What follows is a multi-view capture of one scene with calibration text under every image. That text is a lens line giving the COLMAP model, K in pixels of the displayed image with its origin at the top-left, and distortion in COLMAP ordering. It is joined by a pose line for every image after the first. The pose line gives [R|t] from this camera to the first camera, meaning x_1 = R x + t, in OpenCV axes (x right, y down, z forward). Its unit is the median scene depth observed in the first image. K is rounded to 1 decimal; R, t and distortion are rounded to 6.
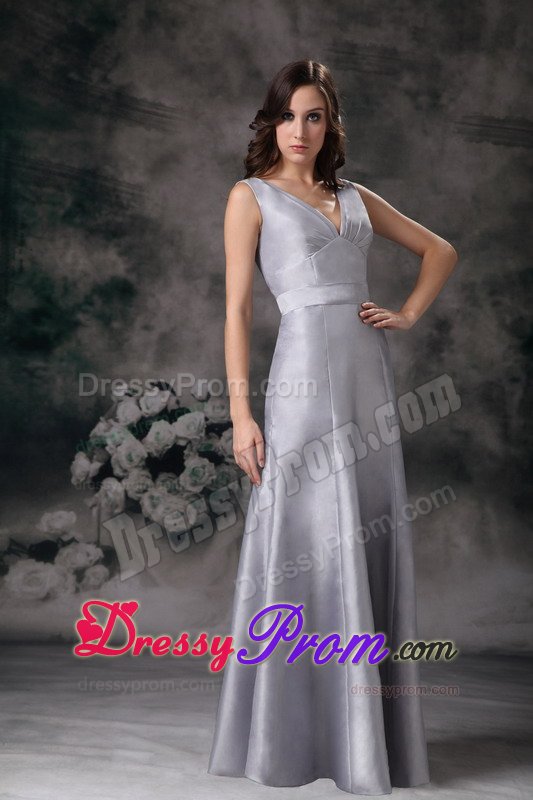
lens RADIAL K [[2011.6, 0, 265.0], [0, 2011.6, 403.6], [0, 0, 1]] dist [0.557737, 0.000000]
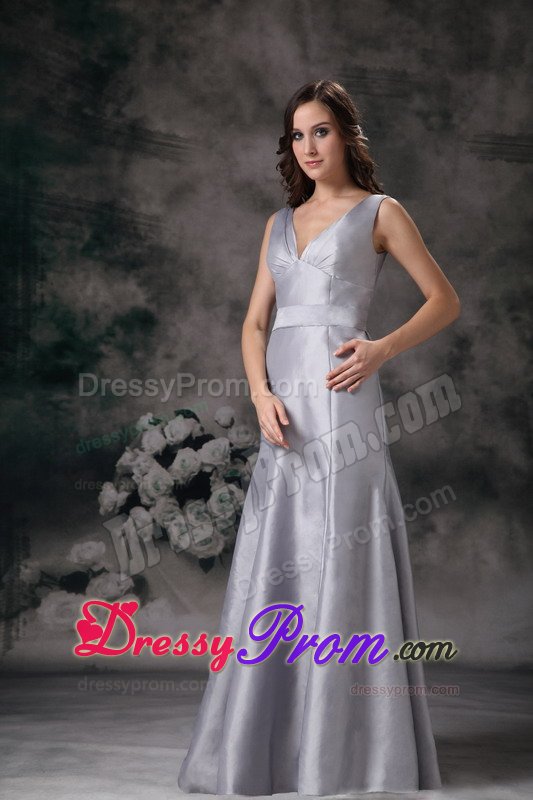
lens RADIAL K [[2111.8, 0, 267.9], [0, 2111.8, 399.4], [0, 0, 1]] dist [0.593458, 0.000000]
pose [[0.999192, -0.037760, -0.013802, 0.004718], [0.037603, 0.999227, -0.011484, -0.002226], [0.014225, 0.010955, 0.999839, -0.055597]]
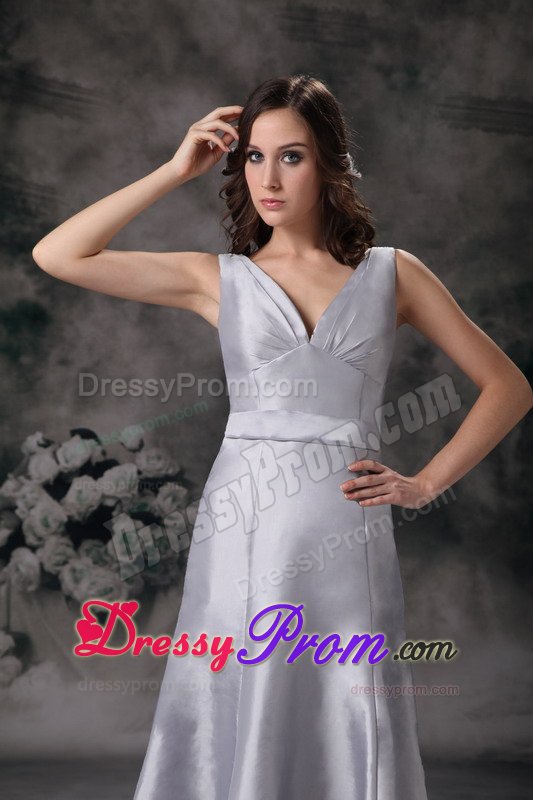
lens RADIAL K [[1794.4, 0, 265.5], [0, 1794.4, 404.1], [0, 0, 1]] dist [0.420550, 0.000000]
pose [[0.999478, -0.014565, 0.028824, 0.001543], [0.012532, 0.997504, 0.069487, -0.070350], [-0.029764, -0.069089, 0.997166, 0.268376]]
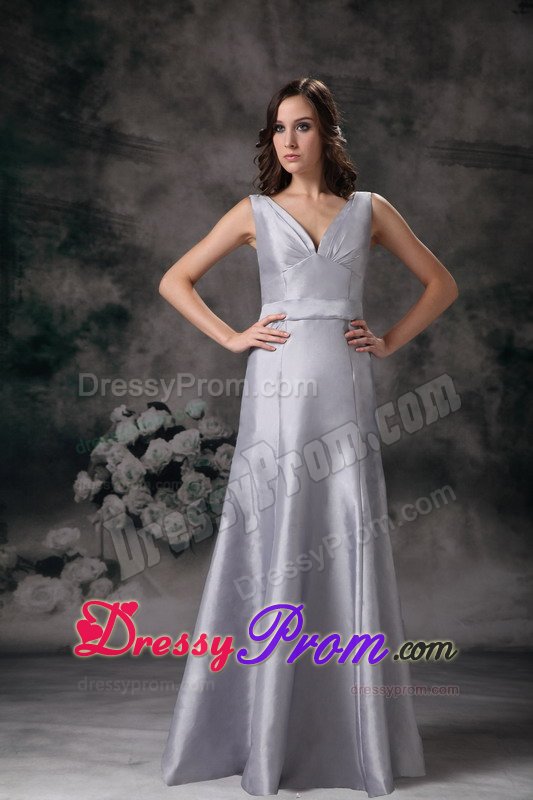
lens RADIAL K [[1889.4, 0, 260.4], [0, 1889.4, 408.0], [0, 0, 1]] dist [0.502464, 0.000000]
pose [[0.999465, -0.032687, 0.001423, 0.000882], [0.032697, 0.999442, -0.006860, 0.000902], [-0.001198, 0.006903, 0.999975, 0.012544]]
